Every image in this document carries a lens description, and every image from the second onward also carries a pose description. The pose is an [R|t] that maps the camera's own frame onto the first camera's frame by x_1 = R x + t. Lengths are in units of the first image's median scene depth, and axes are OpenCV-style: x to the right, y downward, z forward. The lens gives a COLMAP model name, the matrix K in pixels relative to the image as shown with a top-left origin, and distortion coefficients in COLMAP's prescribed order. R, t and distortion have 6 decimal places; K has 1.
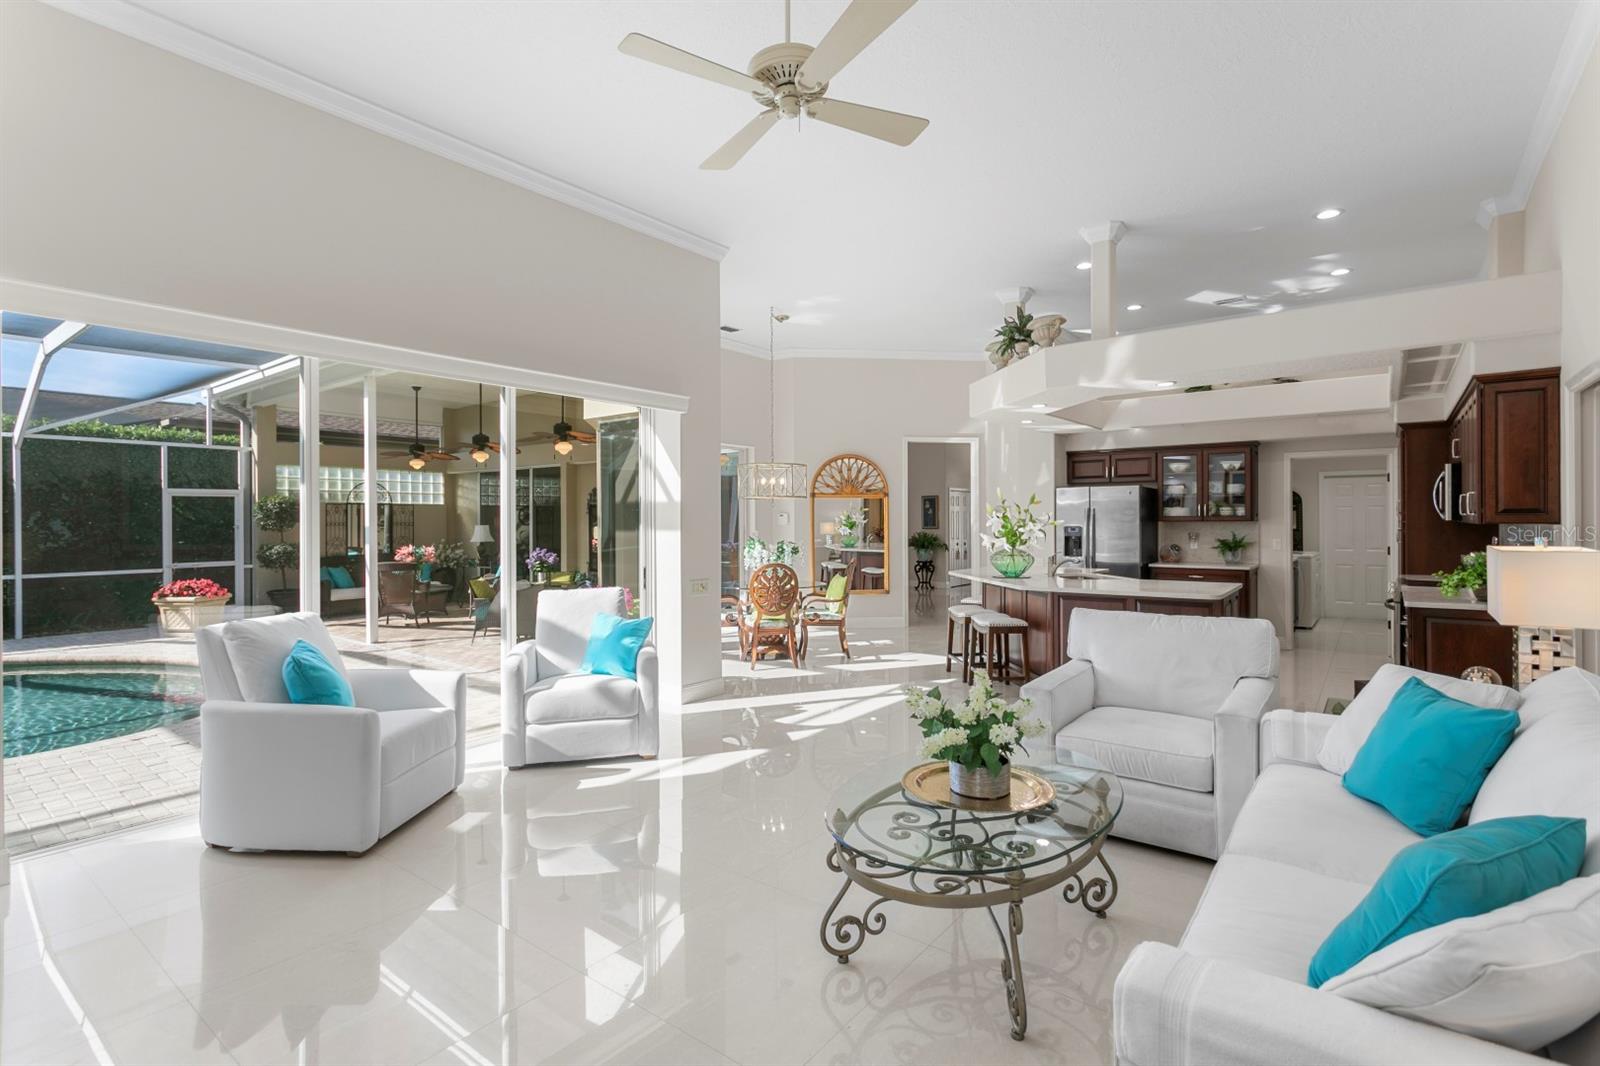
lens RADIAL K [[760.6, 0, 786.9], [0, 760.6, 521.3], [0, 0, 1]] dist [0.006229, 0.001727]
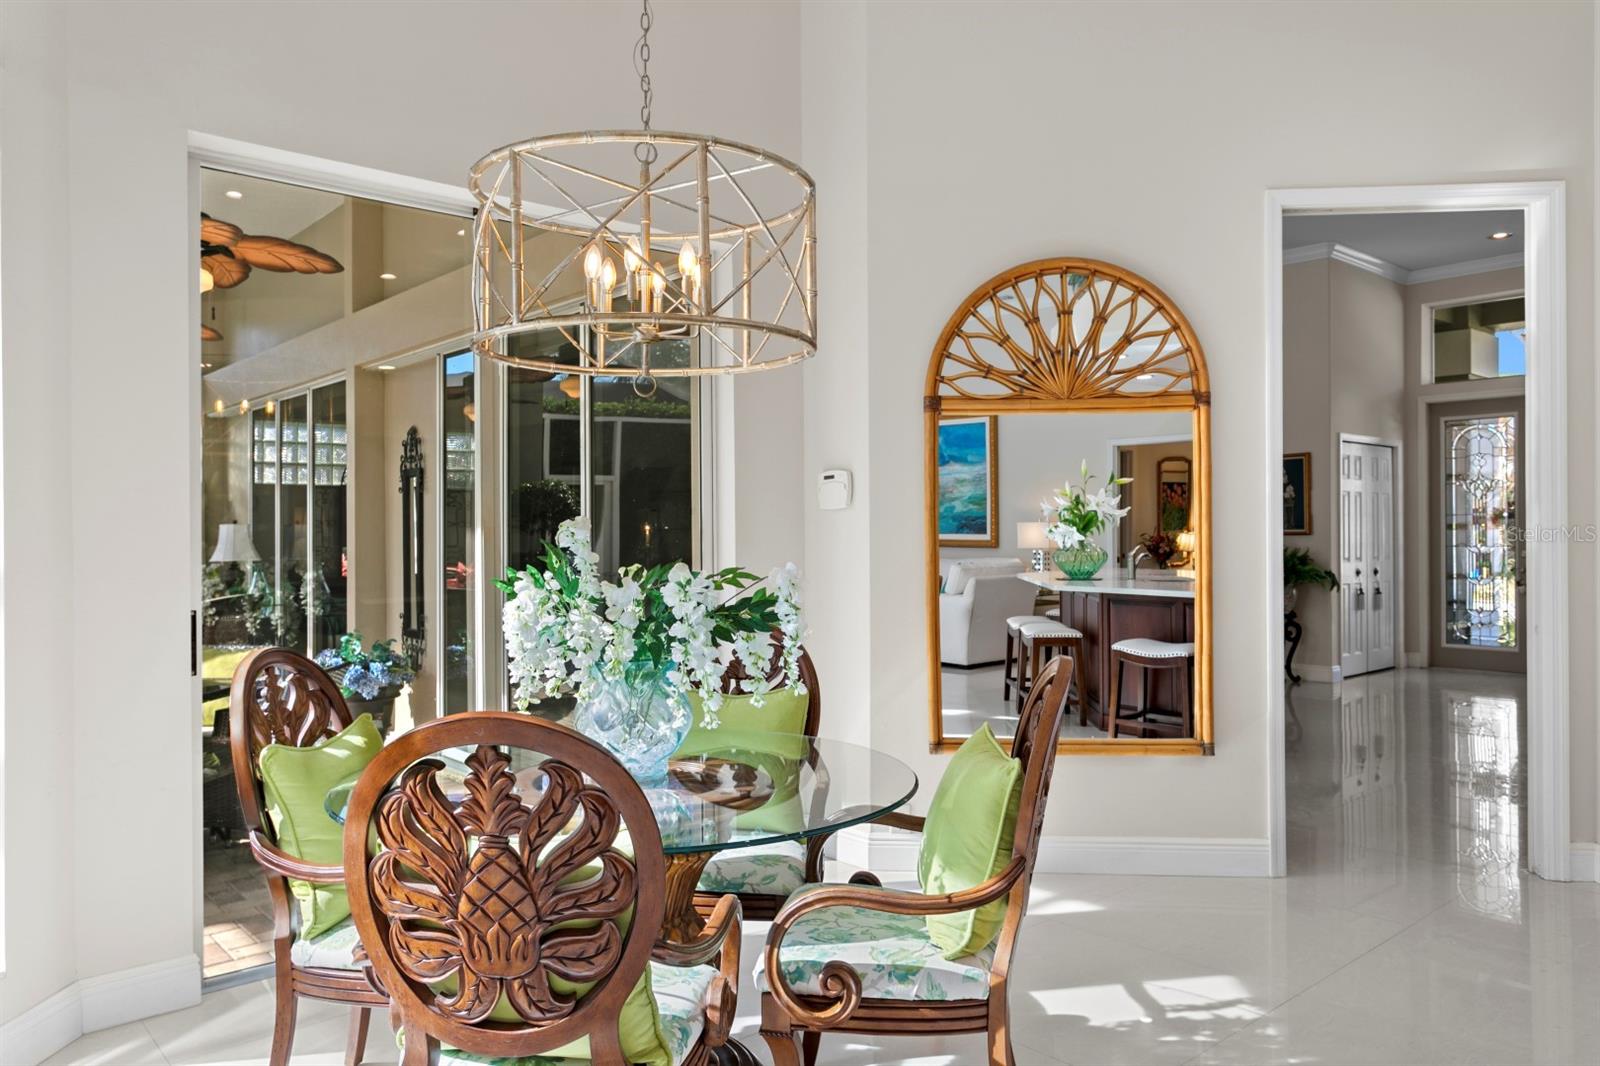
lens RADIAL K [[1103.7, 0, 803.2], [0, 1103.7, 530.3], [0, 0, 1]] dist [0.021411, 0.002854]
pose [[0.983795, -0.001308, -0.179295, 0.064855], [0.000736, 0.999994, -0.003260, 0.015457], [0.179298, 0.003076, 0.983790, 0.623981]]
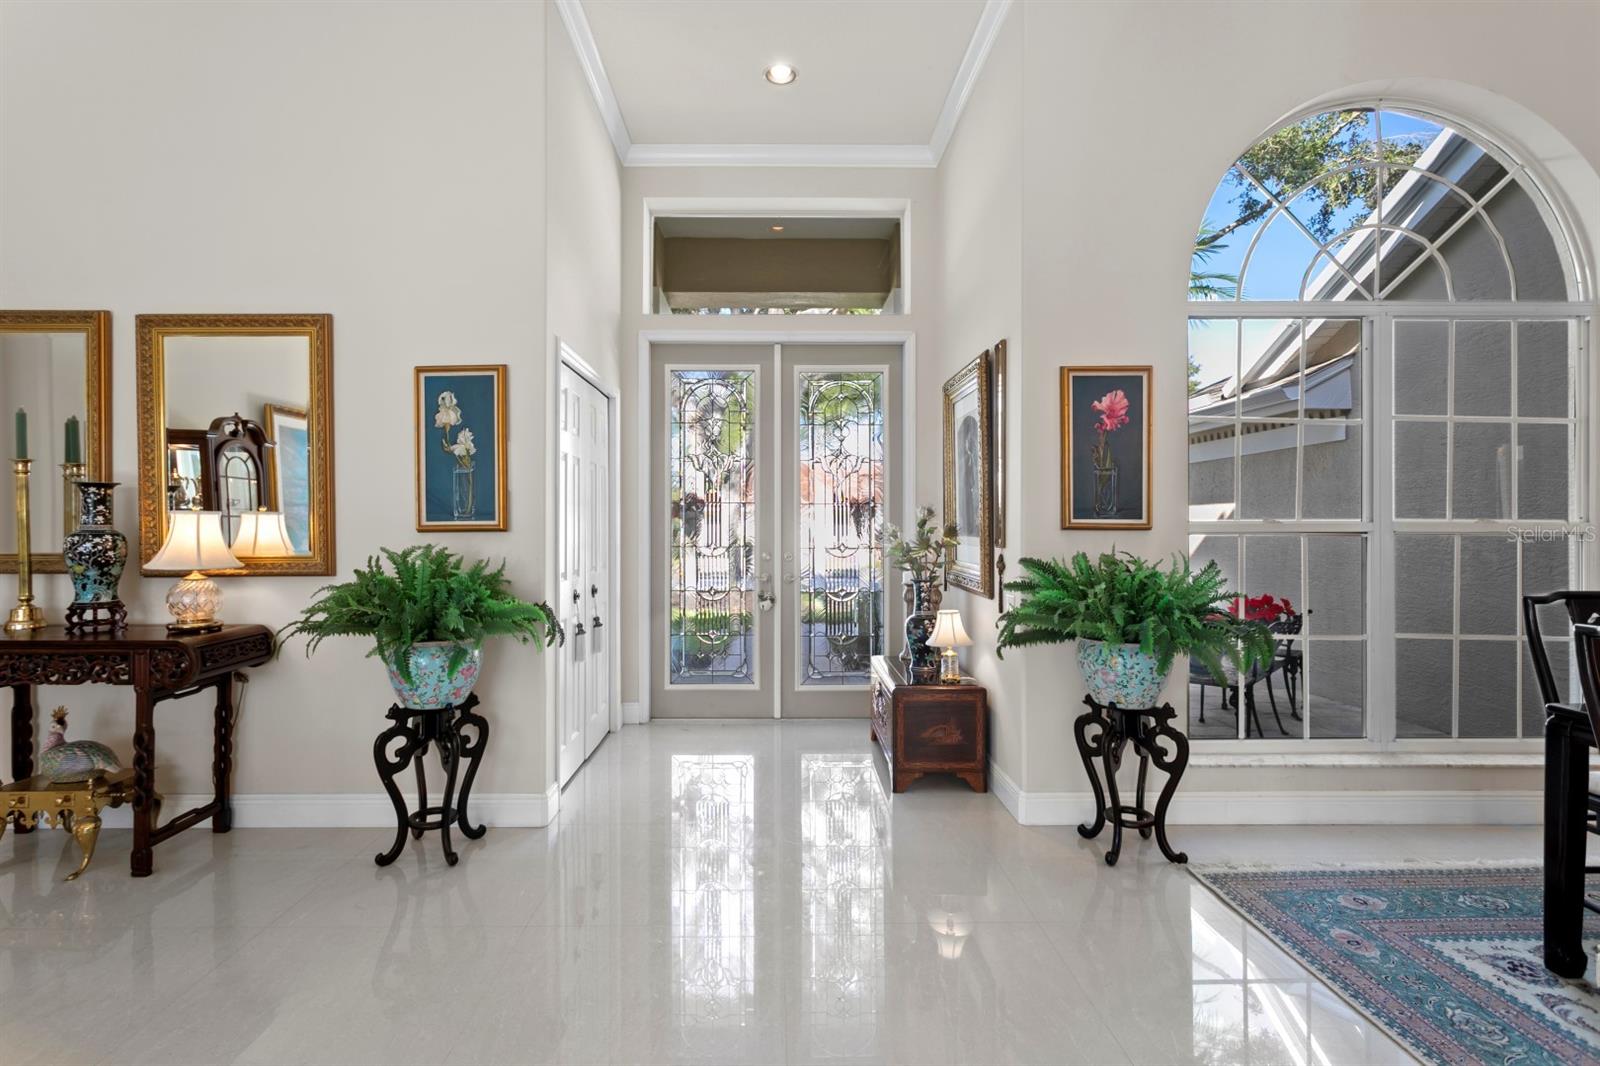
lens RADIAL K [[760.6, 0, 782.7], [0, 760.6, 525.5], [0, 0, 1]] dist [0.006229, 0.001727]
pose [[0.779872, 0.004485, 0.625923, 0.220566], [-0.002686, 0.999989, -0.003820, 0.014864], [-0.625934, 0.001298, 0.779875, 1.354183]]
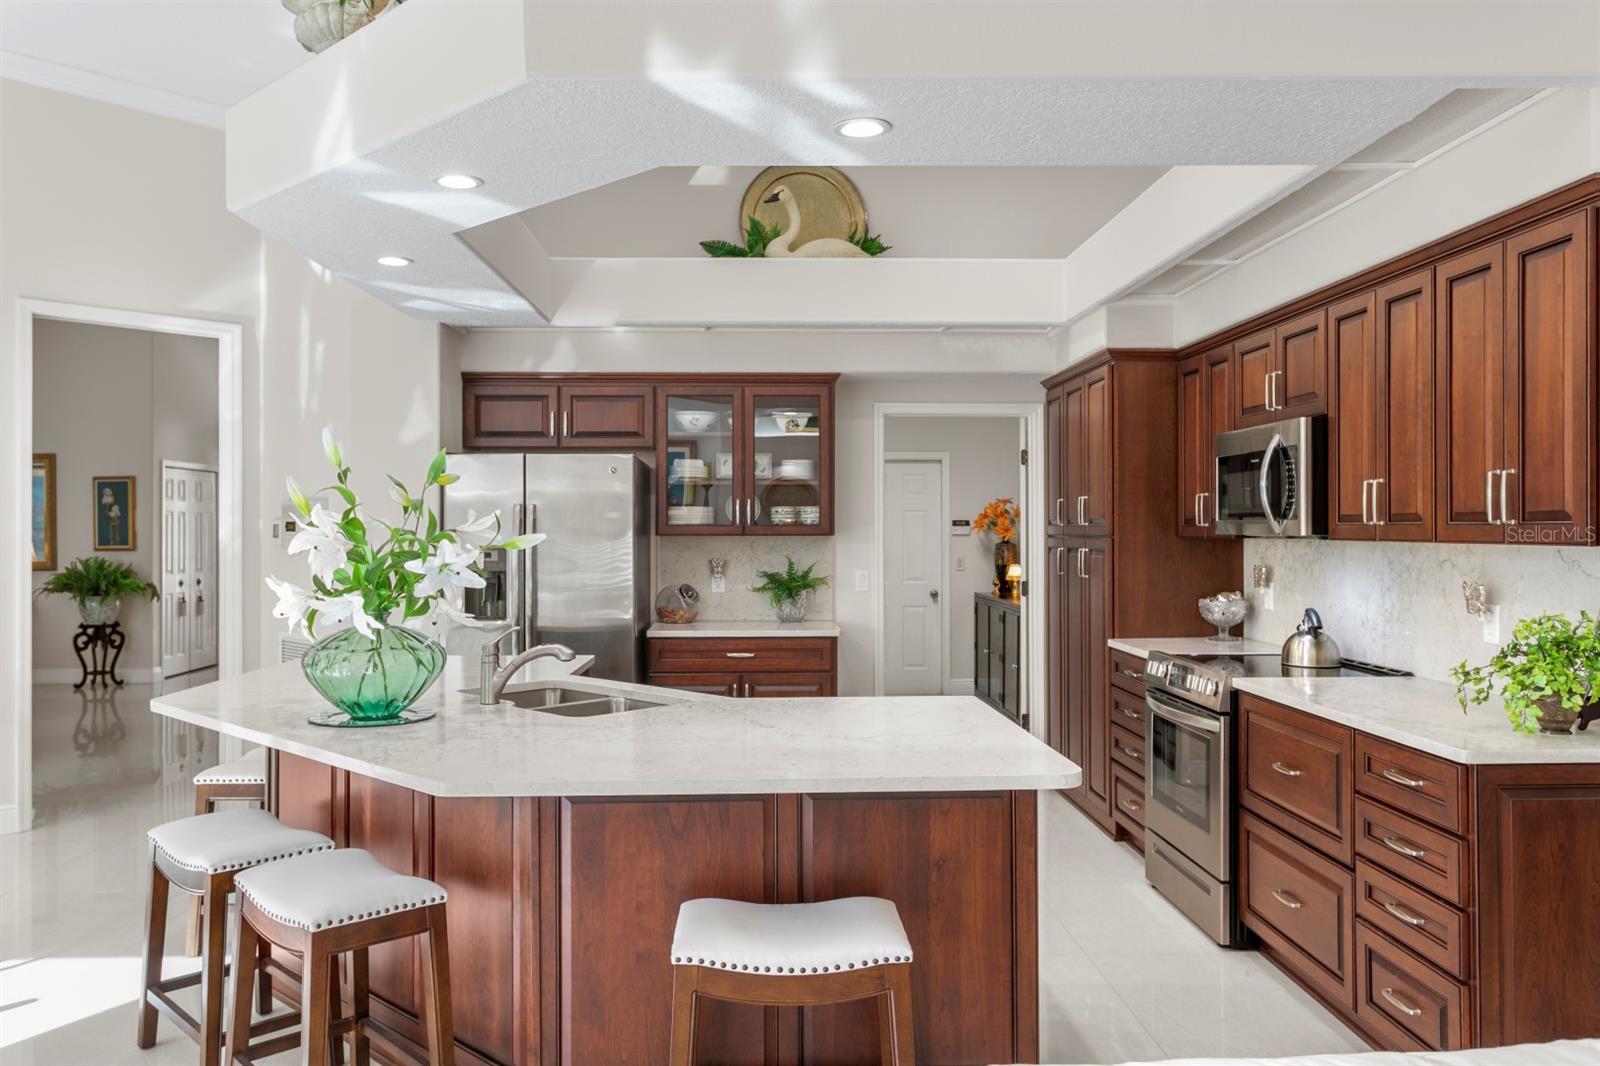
lens RADIAL K [[1177.0, 0, 763.0], [0, 1177.0, 525.0], [0, 0, 1]] dist [0.005310, -0.001533]
pose [[0.777522, 0.005668, 0.628831, 0.084861], [-0.001327, 0.999972, -0.007372, -0.001224], [-0.628855, 0.004897, 0.777507, 0.383860]]
